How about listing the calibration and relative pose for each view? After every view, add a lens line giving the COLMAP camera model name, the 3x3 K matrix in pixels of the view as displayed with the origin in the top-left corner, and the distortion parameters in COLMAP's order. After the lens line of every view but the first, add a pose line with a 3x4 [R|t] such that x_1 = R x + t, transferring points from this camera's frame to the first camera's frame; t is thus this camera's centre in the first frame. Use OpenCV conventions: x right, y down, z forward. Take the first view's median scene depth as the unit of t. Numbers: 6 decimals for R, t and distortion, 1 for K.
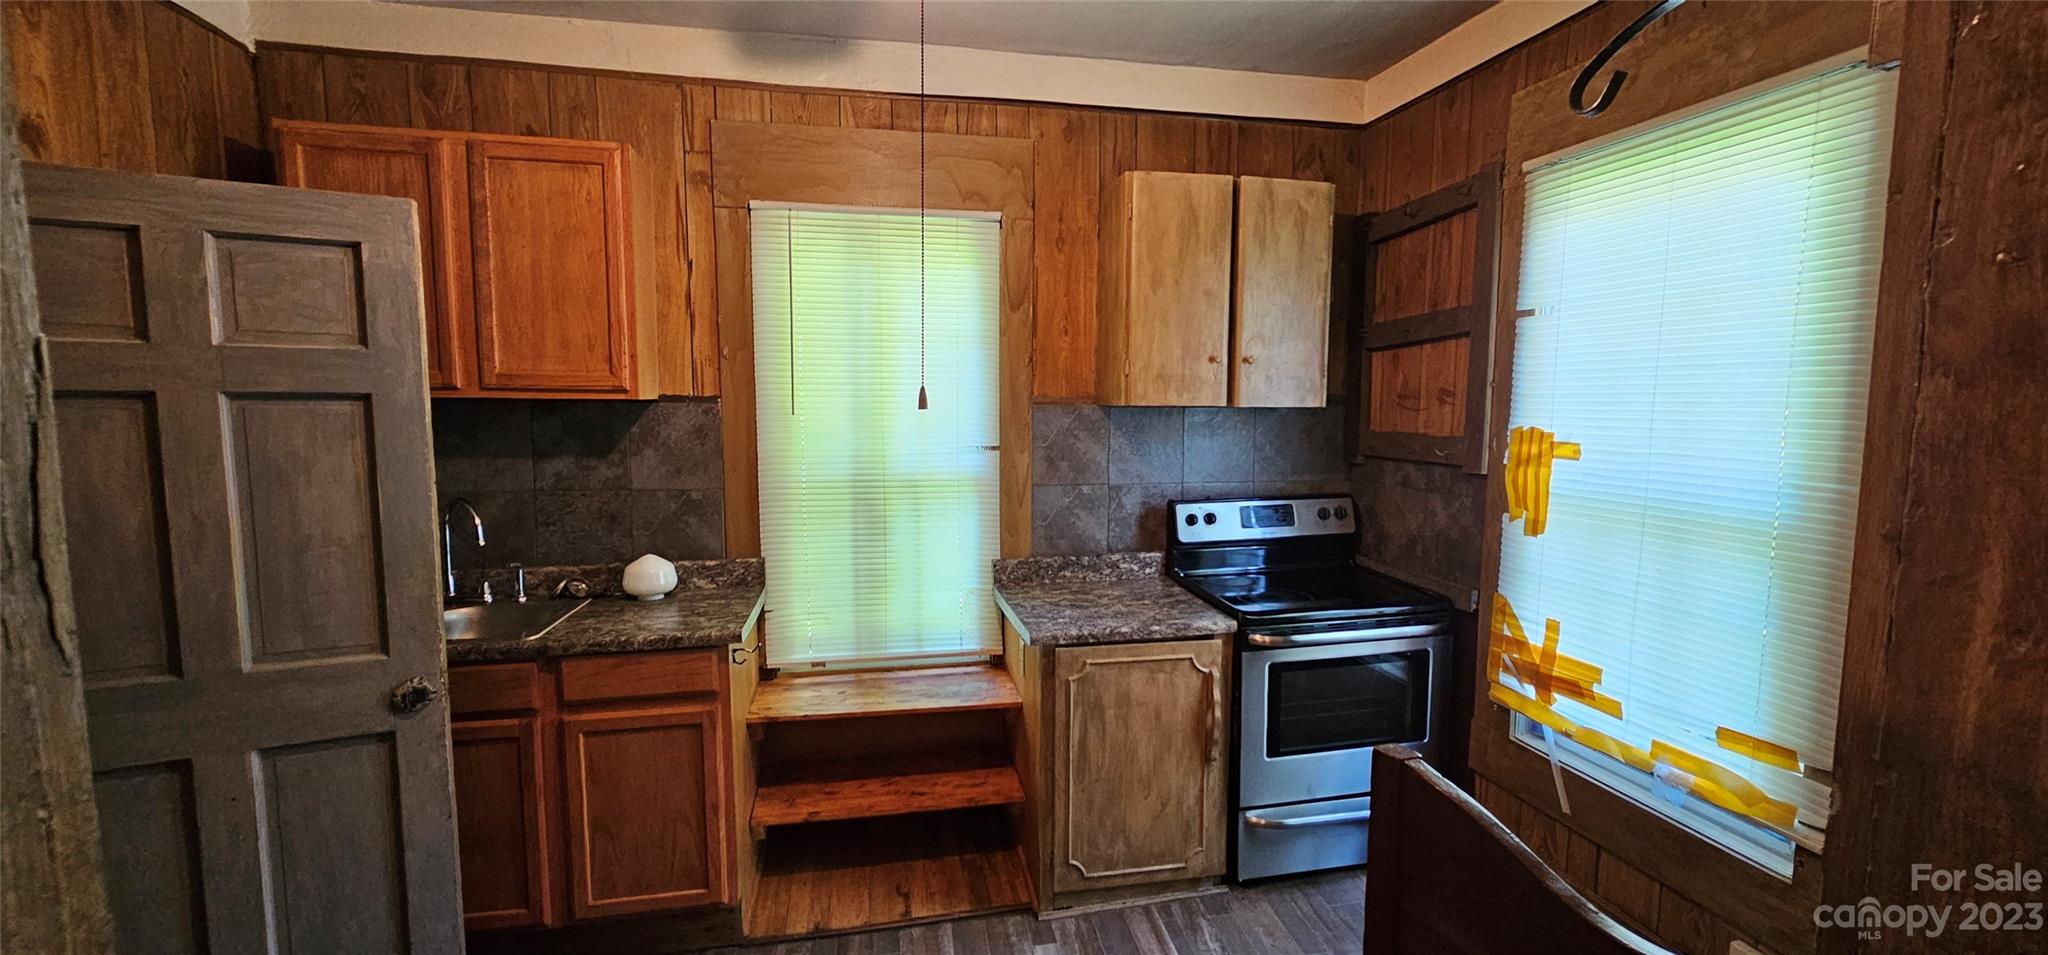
lens RADIAL K [[827.4, 0, 1030.7], [0, 827.4, 481.8], [0, 0, 1]] dist [-0.001431, -0.000047]
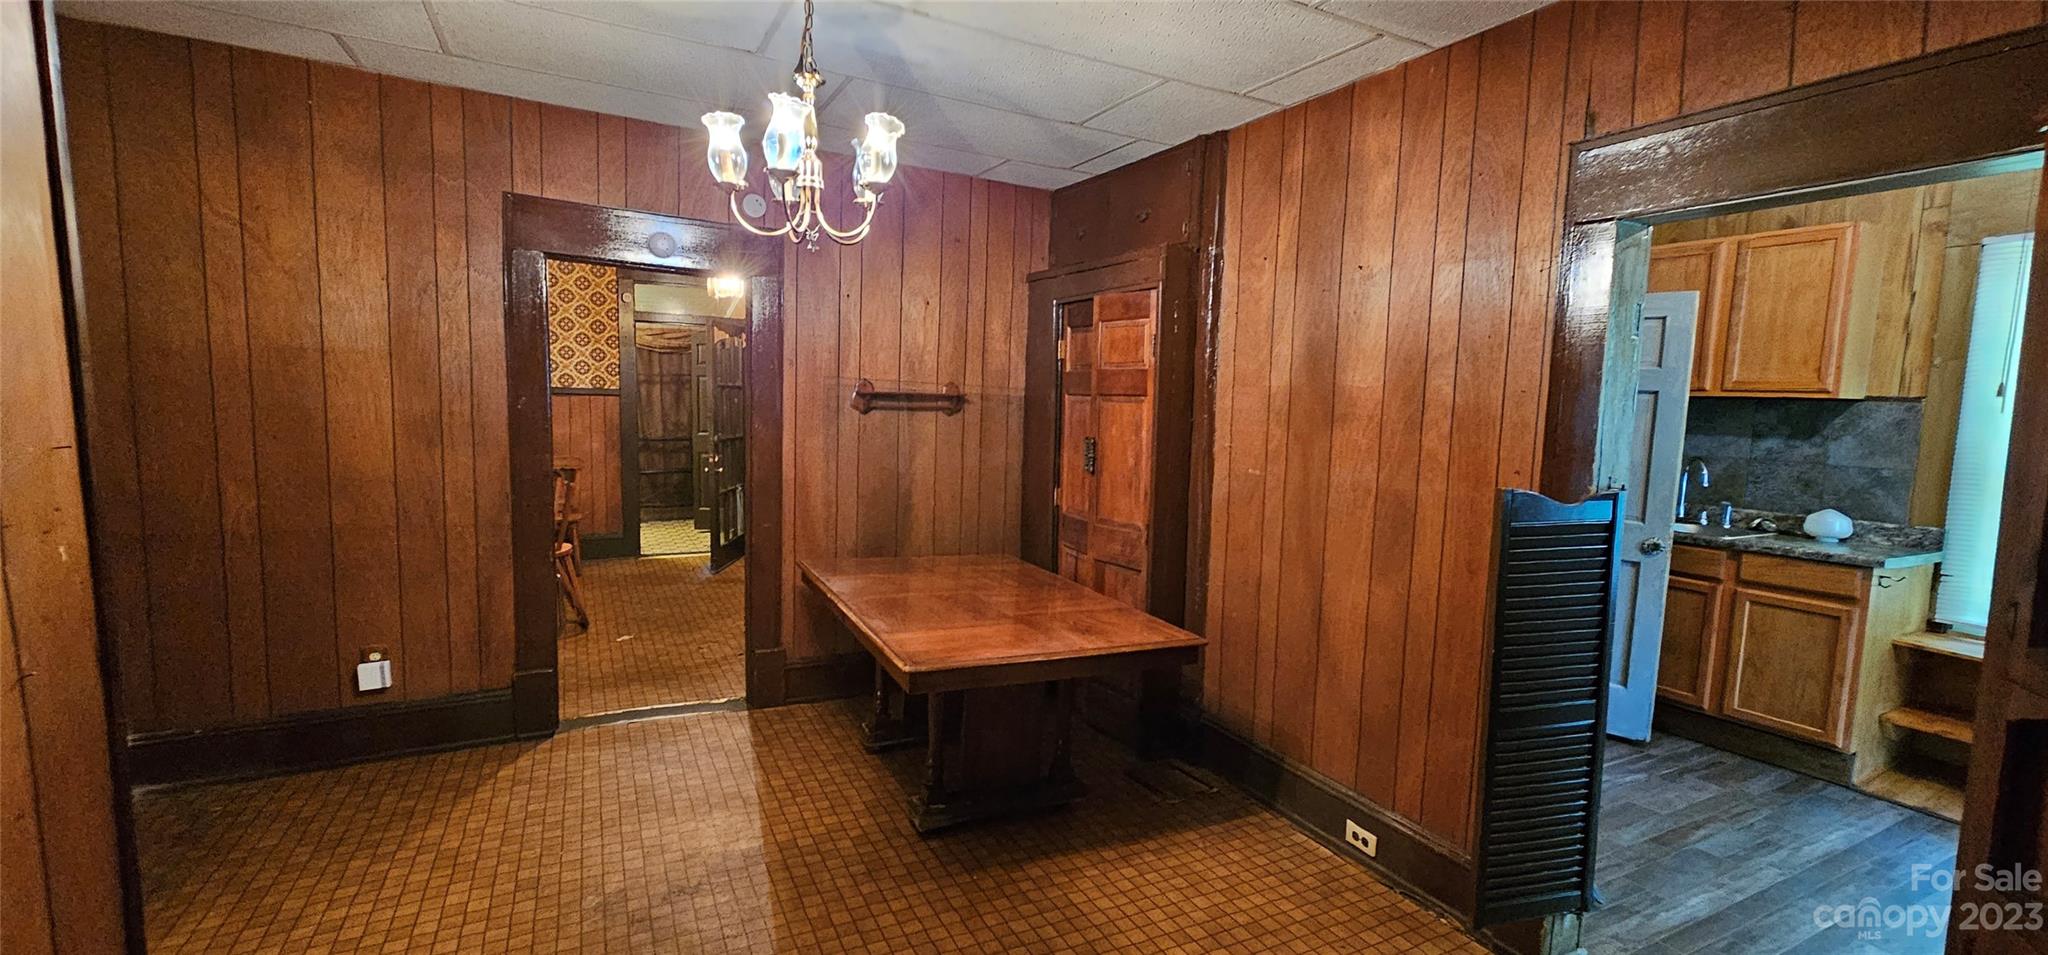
lens RADIAL K [[847.8, 0, 1029.2], [0, 847.8, 484.7], [0, 0, 1]] dist [0.001302, 0.000468]
pose [[0.283393, 0.103198, -0.953435, 0.536872], [-0.120194, 0.990176, 0.071449, 0.110758], [0.951442, 0.094349, 0.293013, -0.736338]]
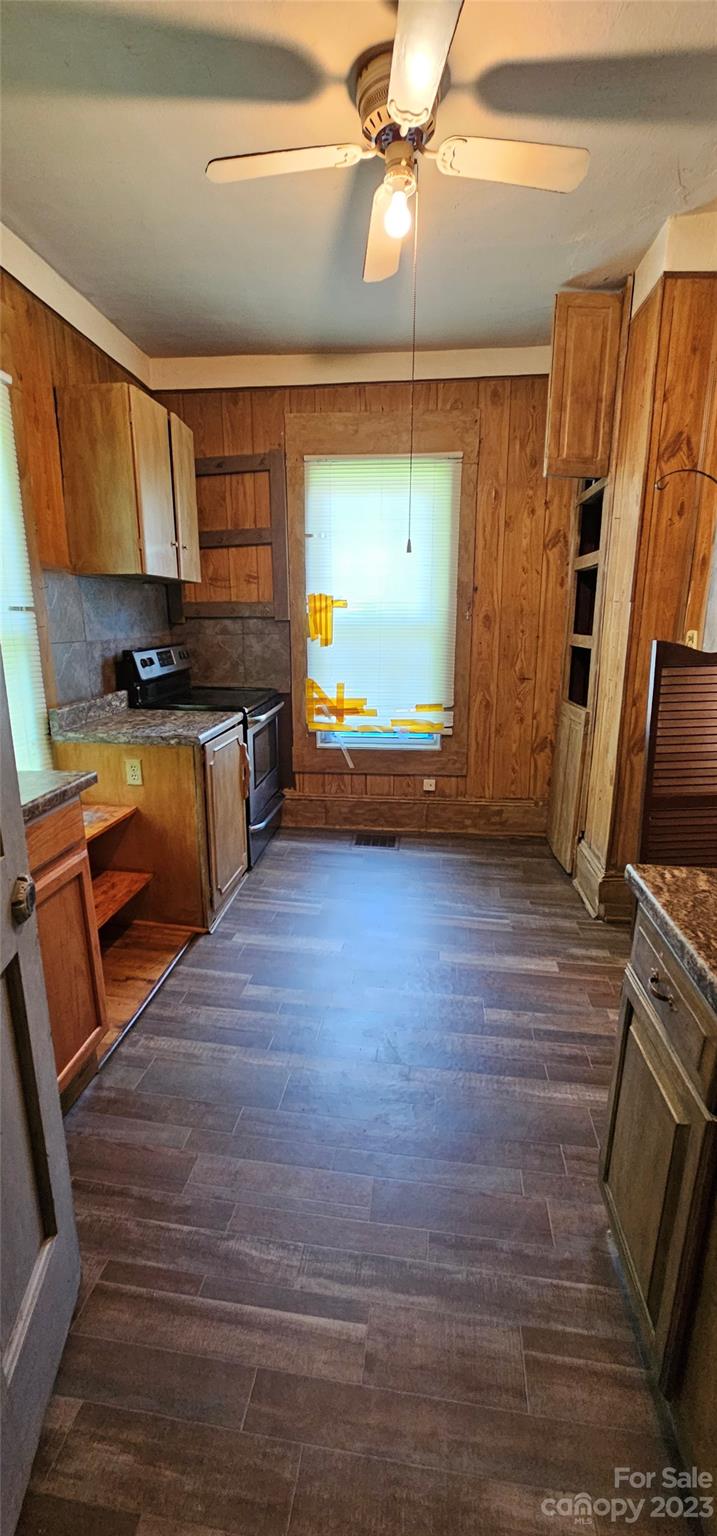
lens RADIAL K [[620.5, 0, 353.5], [0, 620.5, 760.3], [0, 0, 1]] dist [-0.001431, -0.000047]
pose [[0.323934, -0.219399, 0.920288, -0.846791], [0.097375, 0.975305, 0.198240, 0.039927], [-0.941055, 0.025397, 0.337298, 0.387255]]
